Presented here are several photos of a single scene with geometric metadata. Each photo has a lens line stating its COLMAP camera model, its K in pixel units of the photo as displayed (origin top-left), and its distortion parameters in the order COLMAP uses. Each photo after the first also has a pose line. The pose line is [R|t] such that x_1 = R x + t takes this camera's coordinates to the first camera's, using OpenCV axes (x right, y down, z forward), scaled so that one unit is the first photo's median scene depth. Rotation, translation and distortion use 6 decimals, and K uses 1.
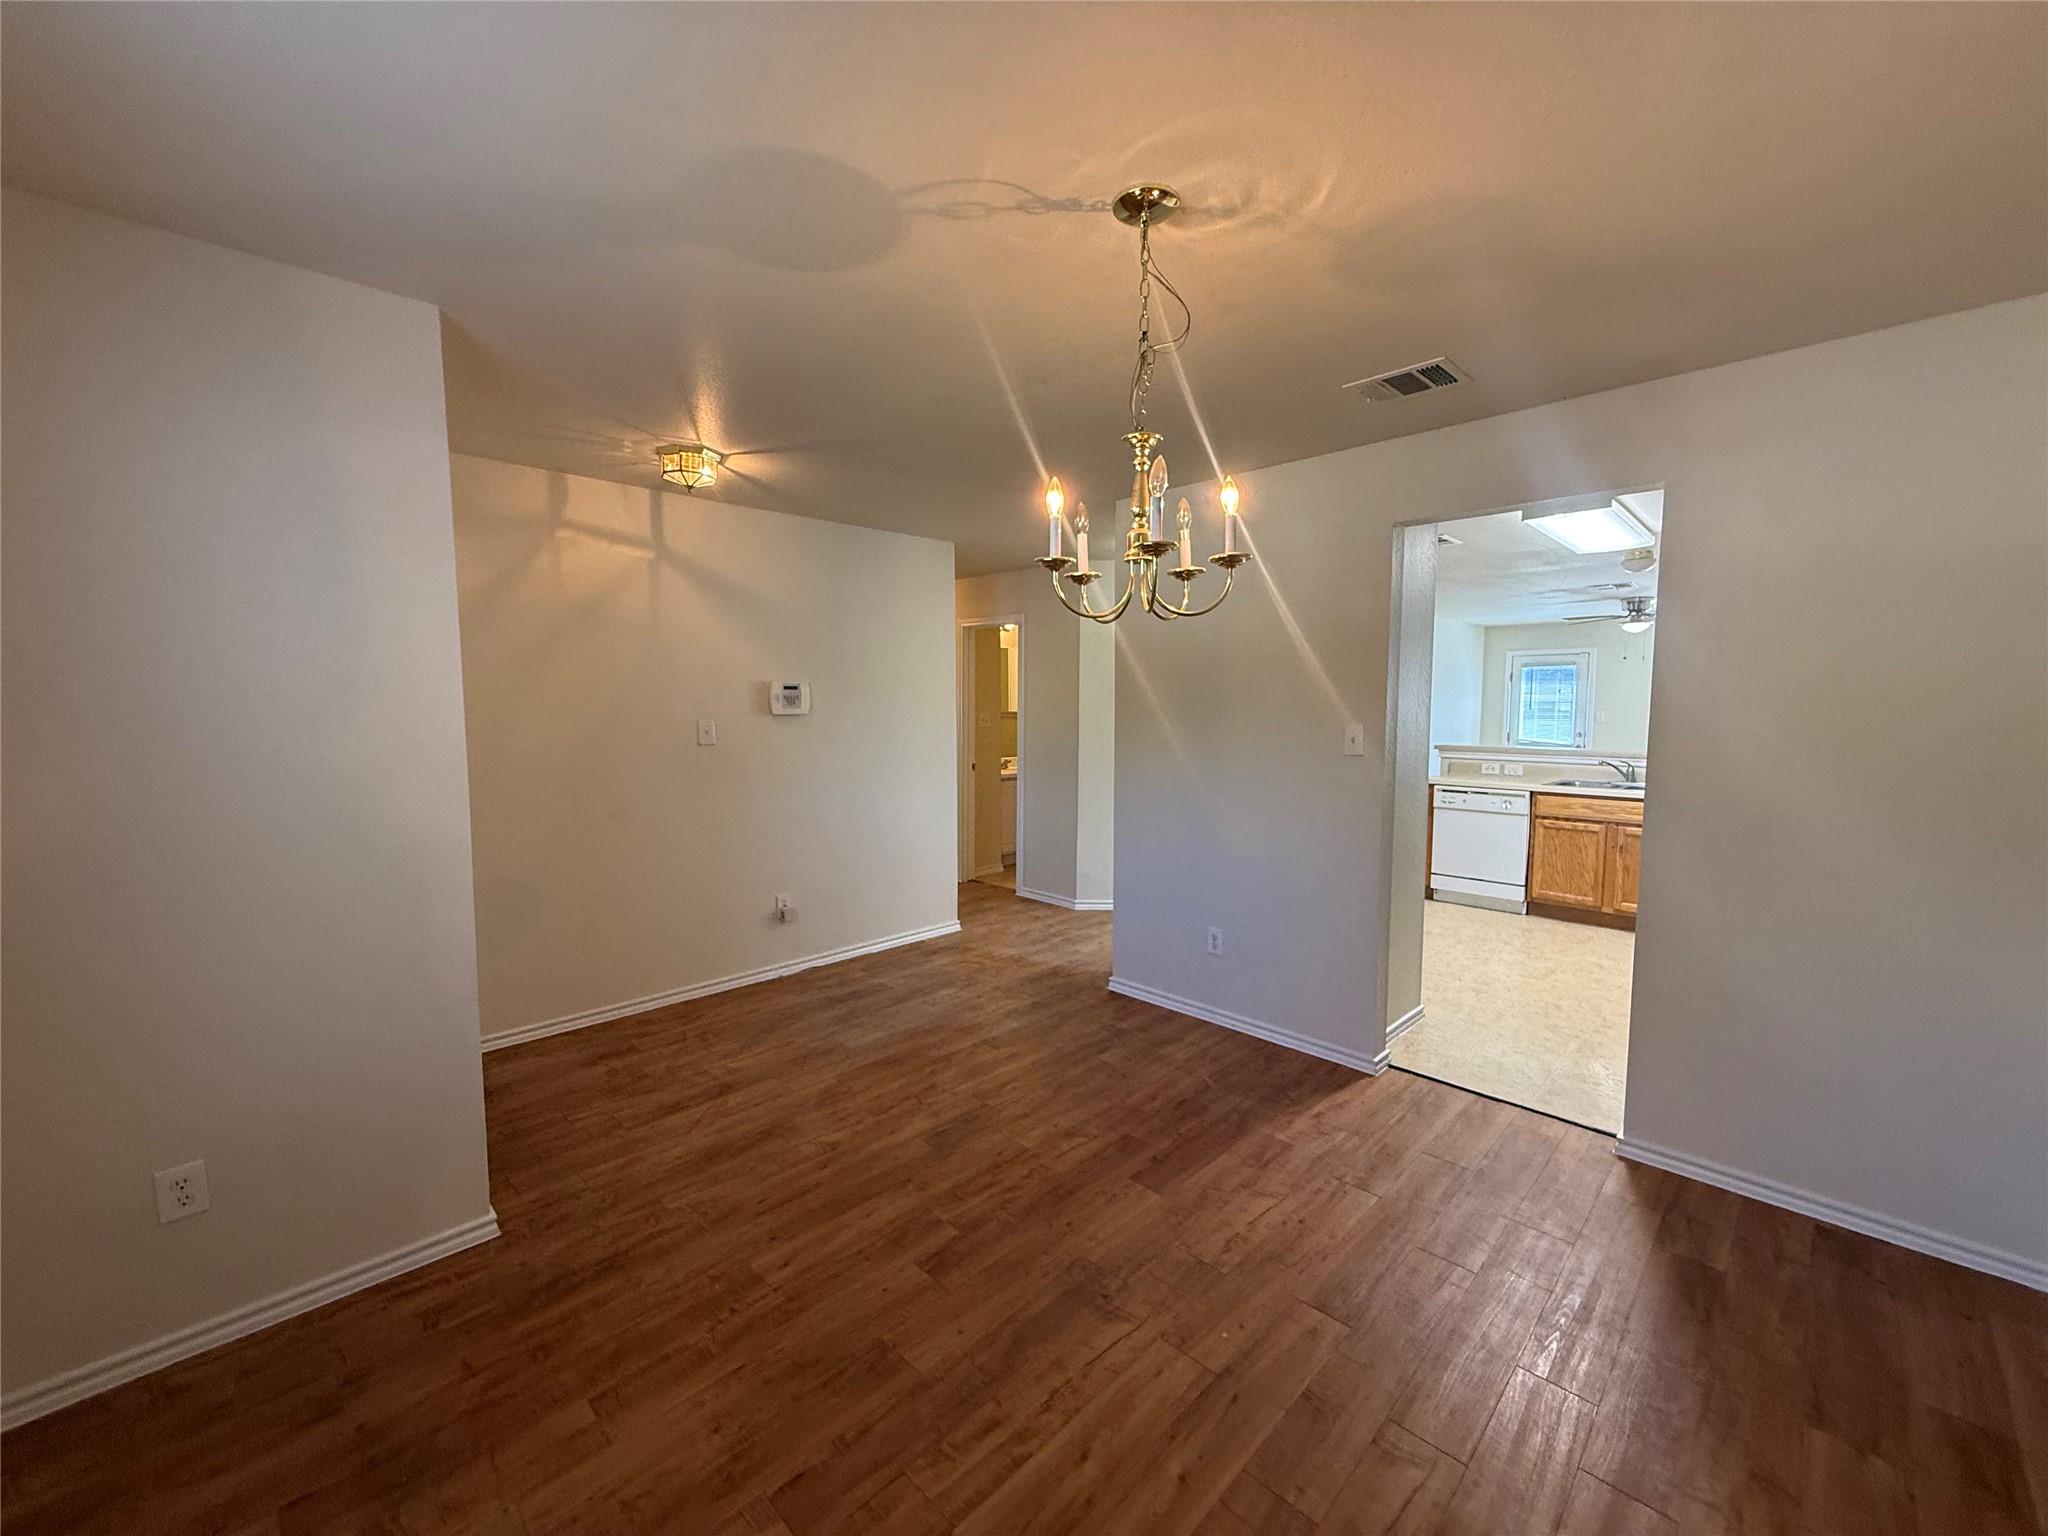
lens RADIAL K [[814.2, 0, 1021.0], [0, 814.2, 768.1], [0, 0, 1]] dist [-0.001058, 0.000131]
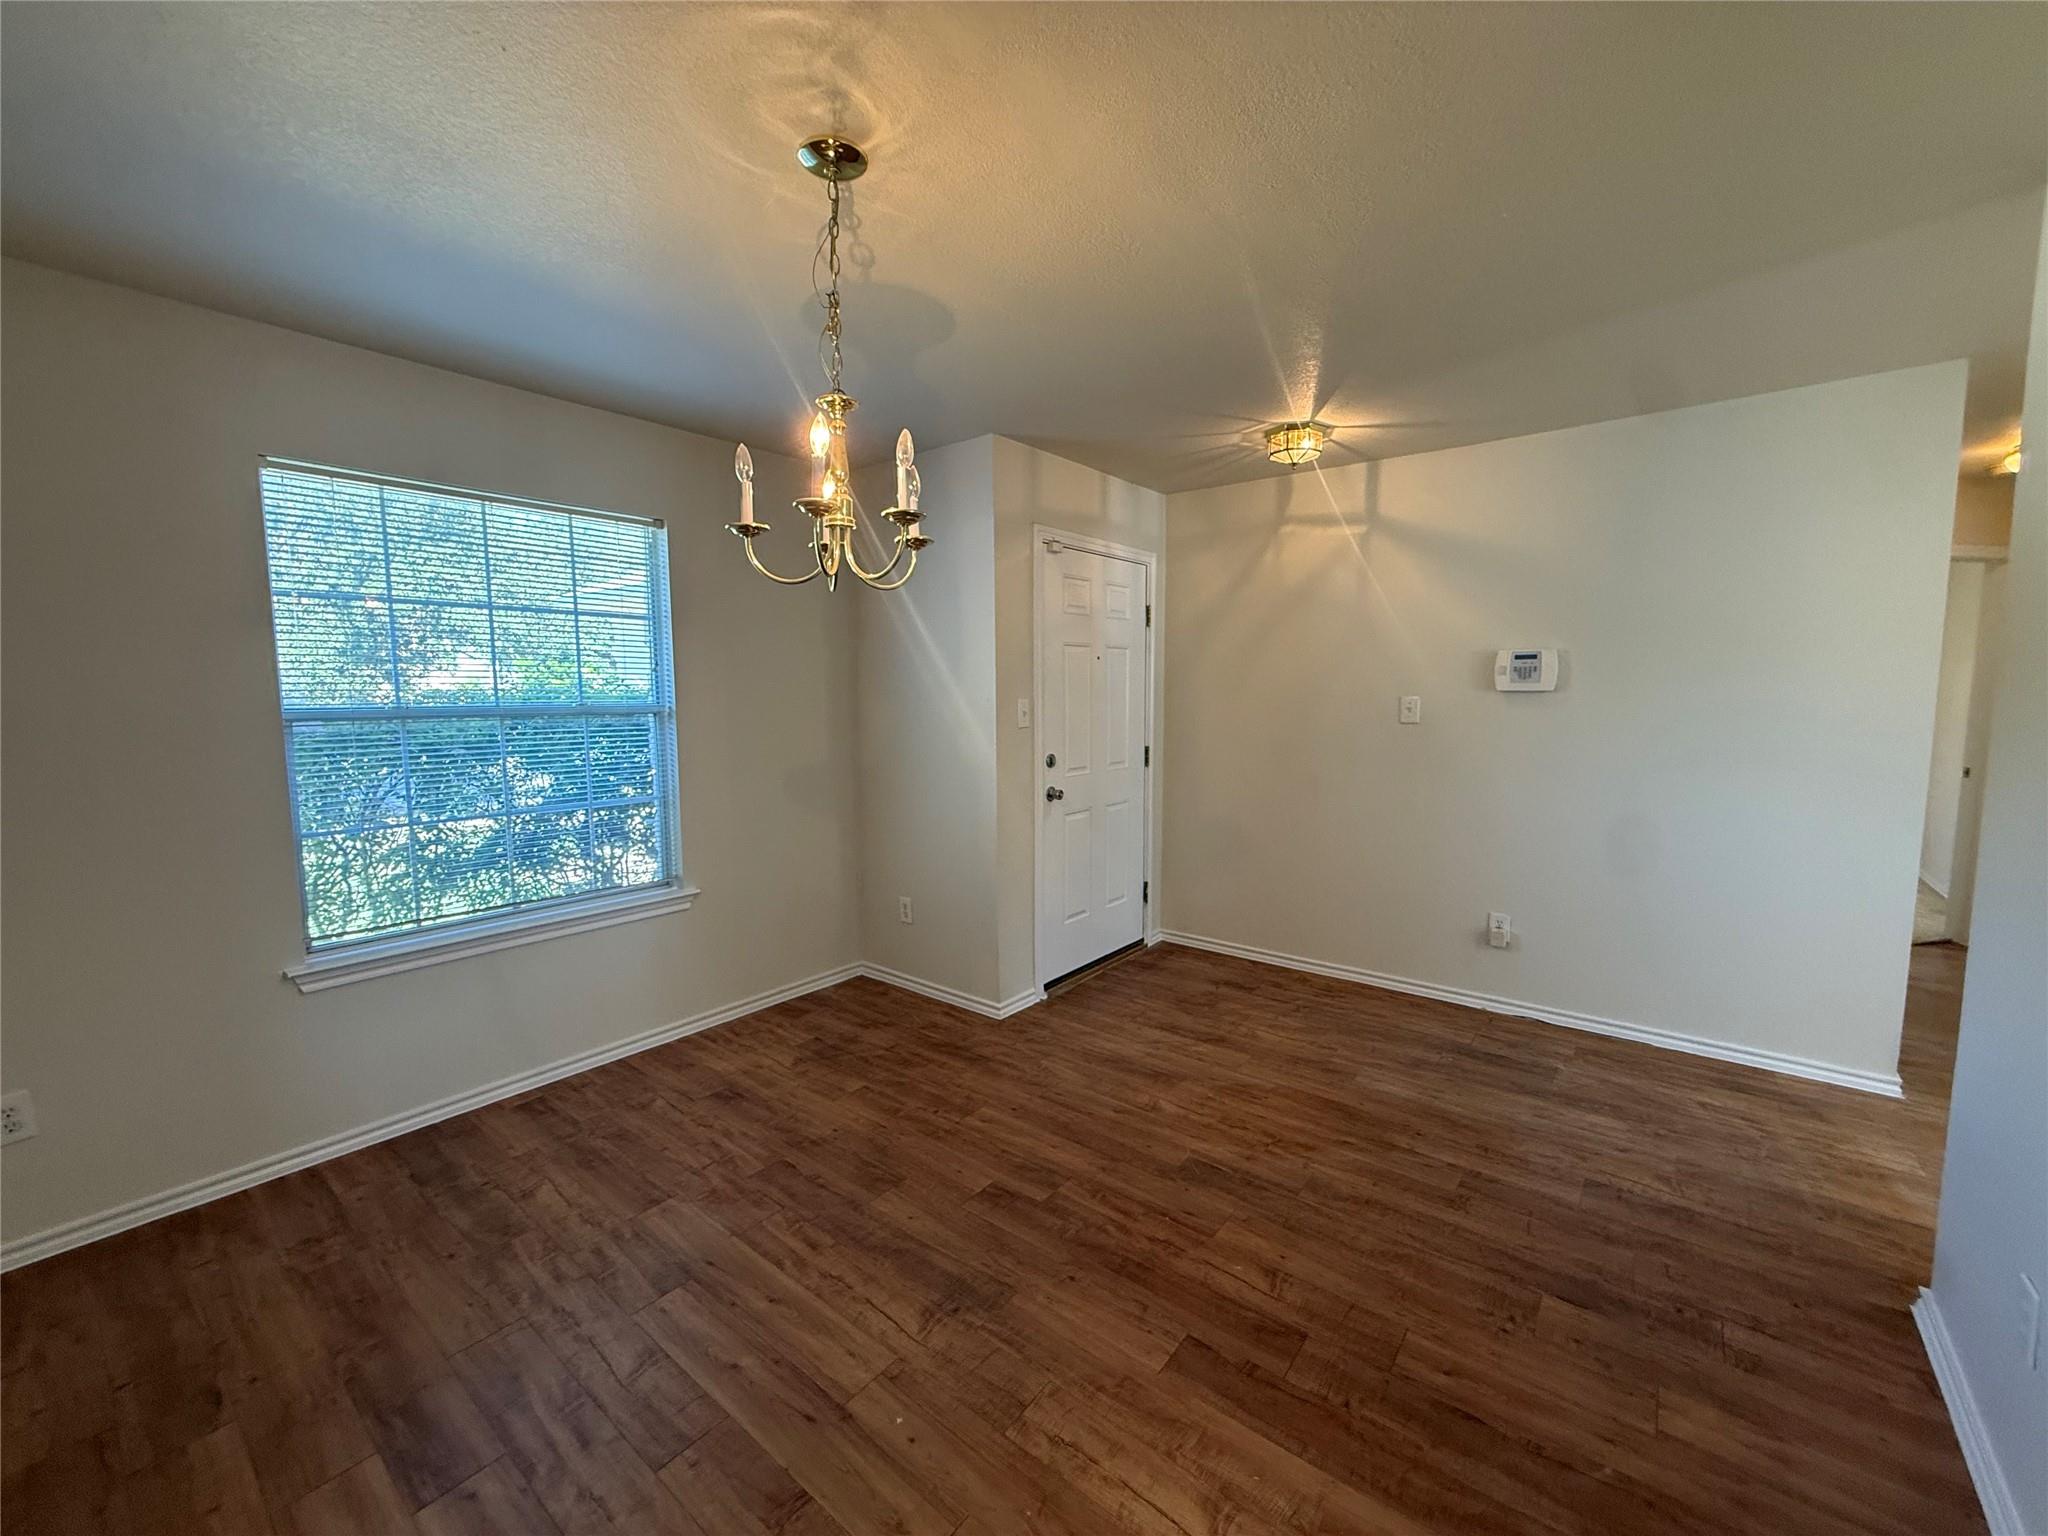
lens RADIAL K [[814.2, 0, 1020.6], [0, 814.2, 768.0], [0, 0, 1]] dist [-0.001058, 0.000131]
pose [[0.109271, 0.096397, -0.989327, 0.681248], [-0.073610, 0.993339, 0.088658, -0.038556], [0.991283, 0.063137, 0.115639, 0.649169]]
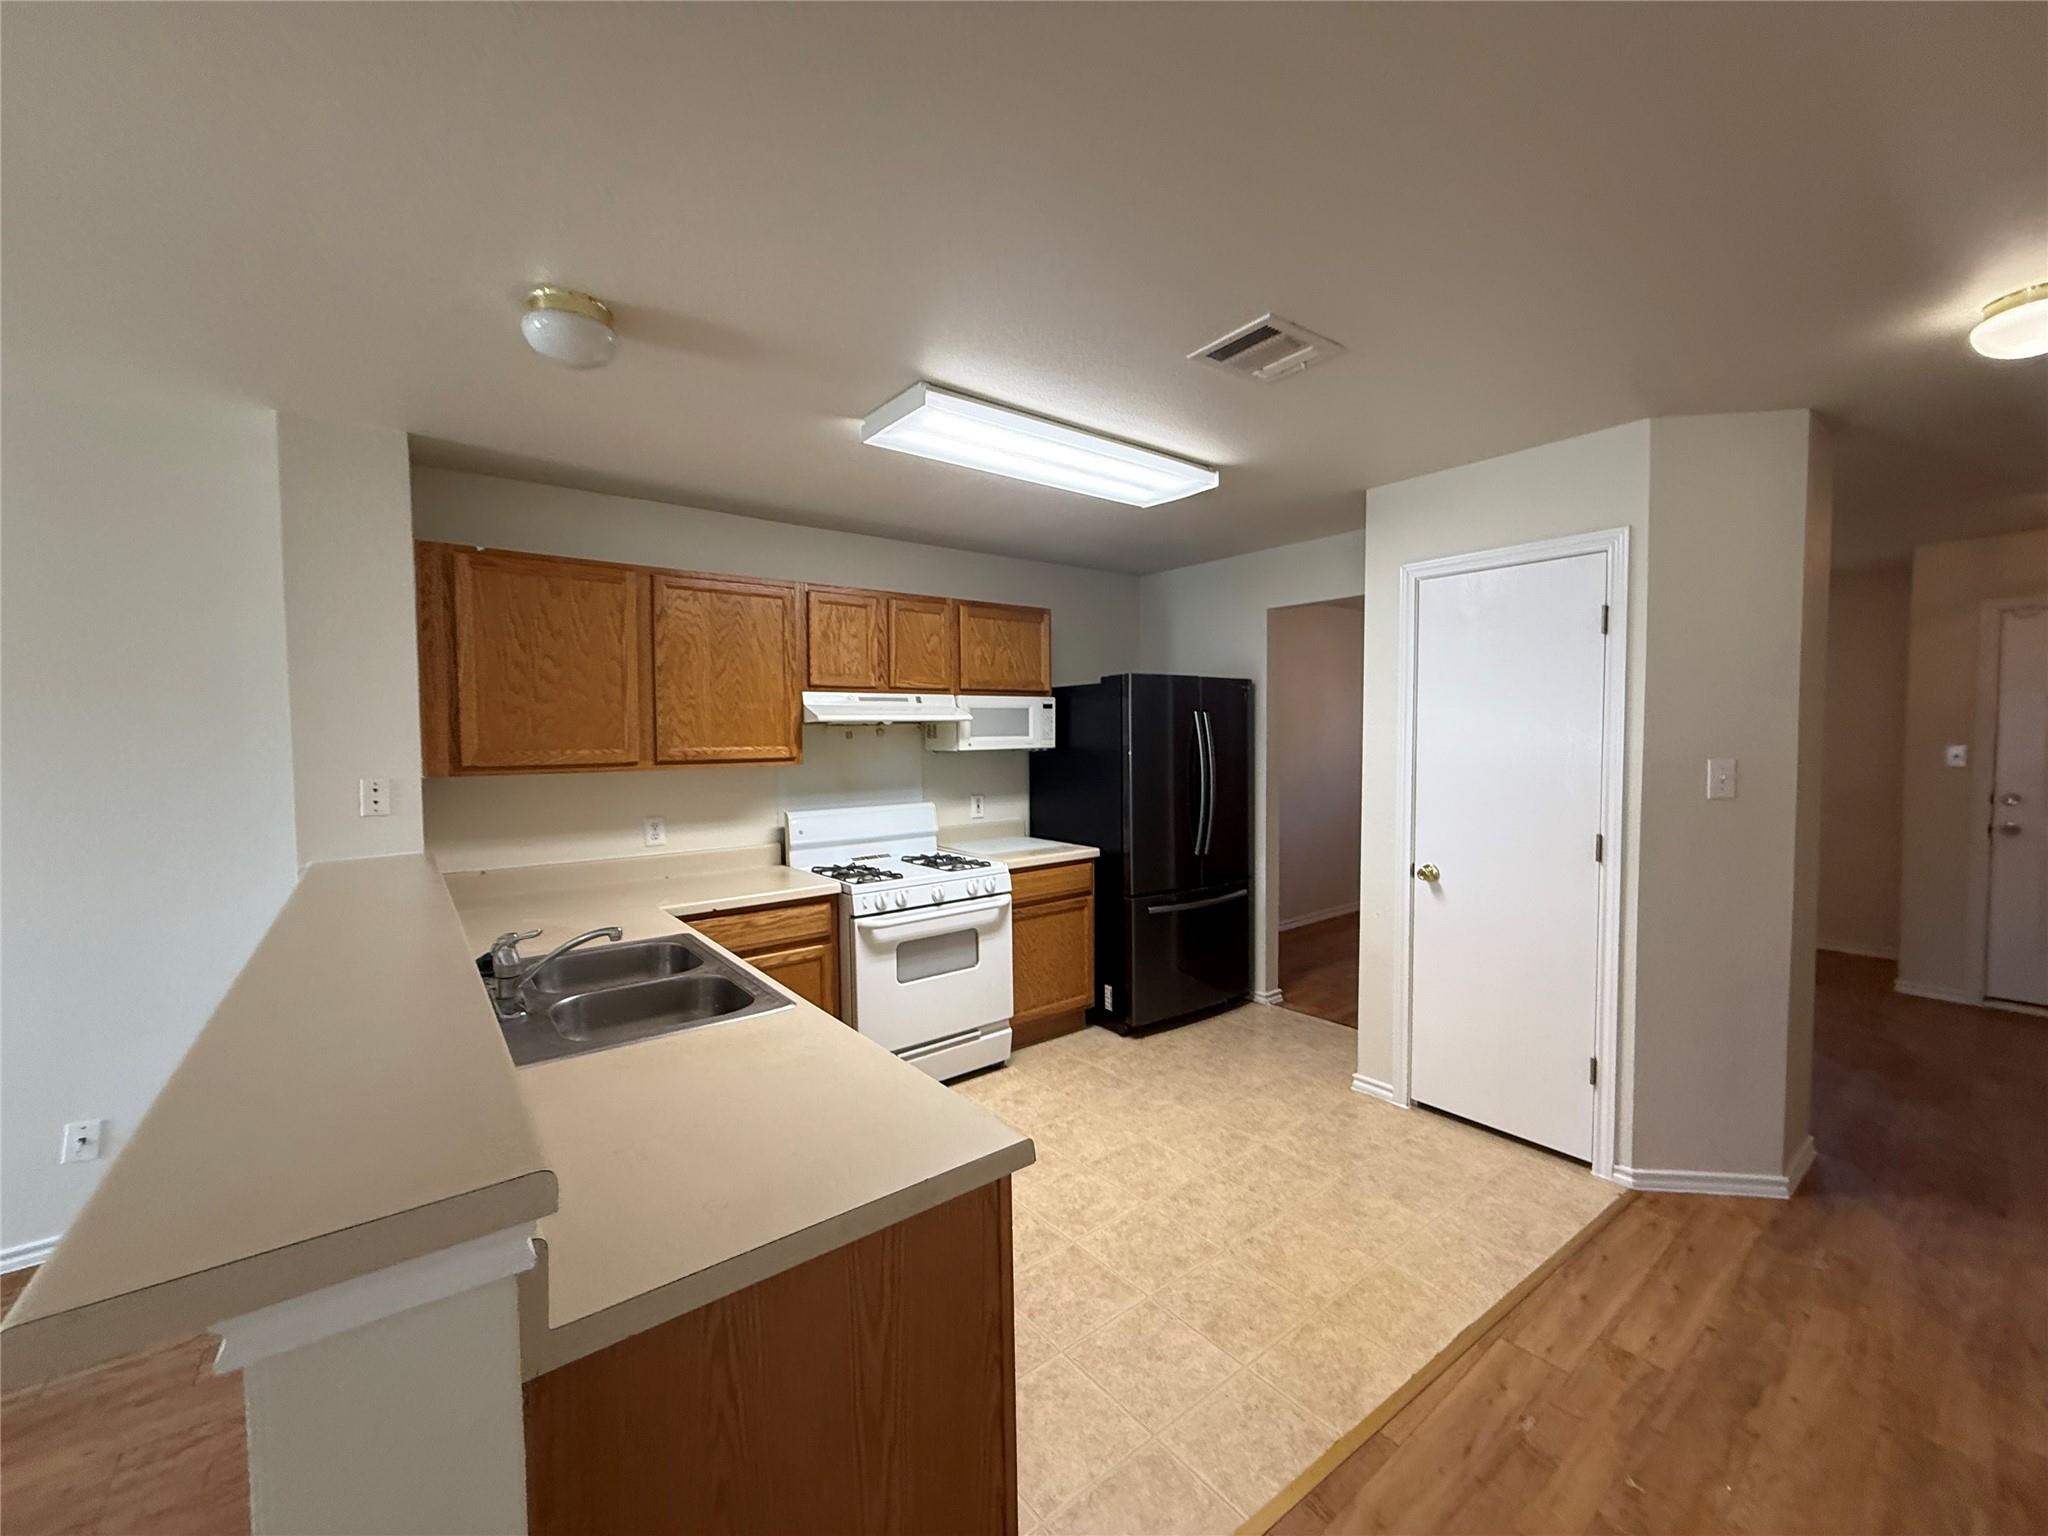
lens RADIAL K [[814.2, 0, 1015.0], [0, 814.2, 765.8], [0, 0, 1]] dist [-0.001058, 0.000131]
pose [[-0.993080, 0.000414, 0.117441, 1.008569], [0.014130, 0.993151, 0.115980, -0.208615], [-0.116589, 0.116837, -0.986284, 2.510311]]
